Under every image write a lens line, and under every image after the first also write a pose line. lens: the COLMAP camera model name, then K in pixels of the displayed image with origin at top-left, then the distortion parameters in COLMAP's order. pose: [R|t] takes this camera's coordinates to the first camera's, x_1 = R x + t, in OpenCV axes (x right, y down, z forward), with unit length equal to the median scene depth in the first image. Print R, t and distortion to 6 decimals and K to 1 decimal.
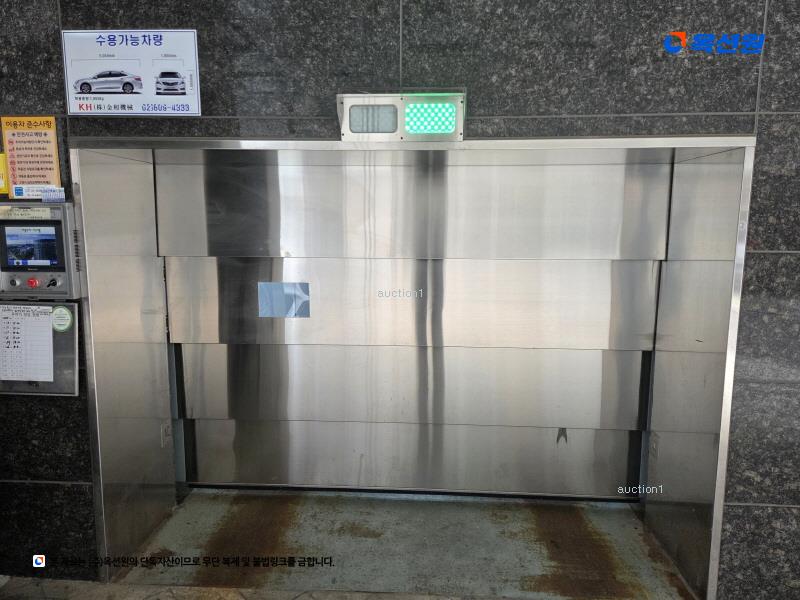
lens RADIAL K [[526.7, 0, 400.0], [0, 526.7, 300.0], [0, 0, 1]] dist [0.003851, 0.001608]
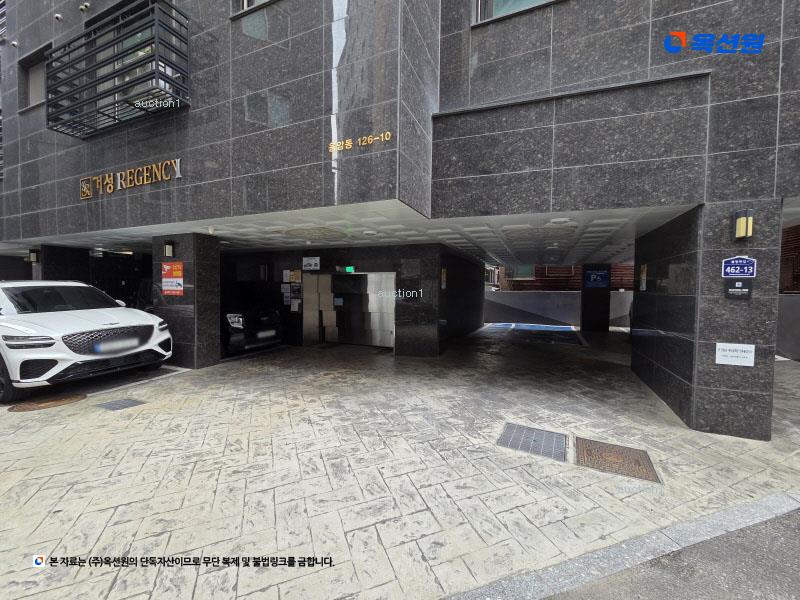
lens RADIAL K [[329.0, 0, 400.0], [0, 329.0, 300.0], [0, 0, 1]] dist [0.003191, -0.000571]
pose [[0.938551, 0.009992, -0.344996, 1.909207], [-0.044515, 0.994737, -0.092291, 0.341838], [0.342258, 0.101978, 0.934056, -2.350727]]
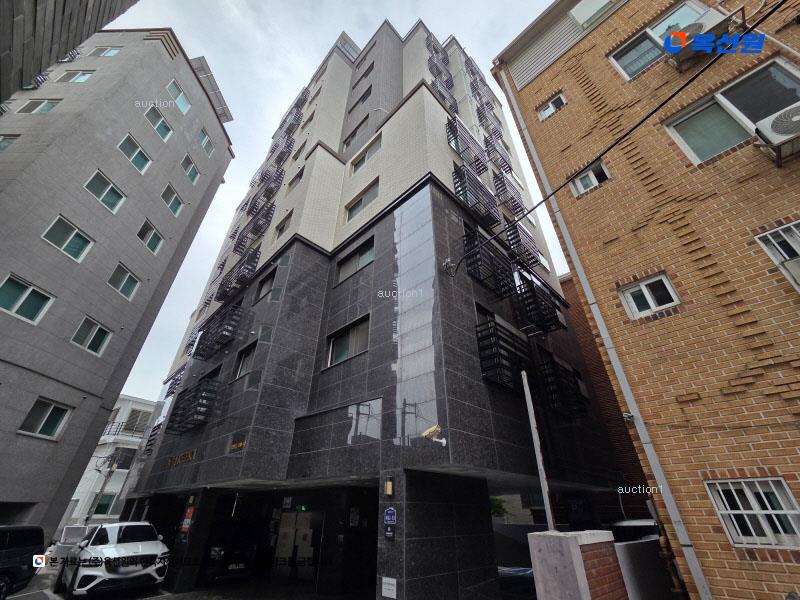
lens RADIAL K [[329.0, 0, 400.0], [0, 329.0, 300.0], [0, 0, 1]] dist [0.003191, -0.000571]
pose [[0.746583, -0.370815, -0.552367, 5.236667], [-0.077628, 0.776037, -0.625892, 0.252260], [0.660748, 0.510160, 0.550590, -2.549506]]
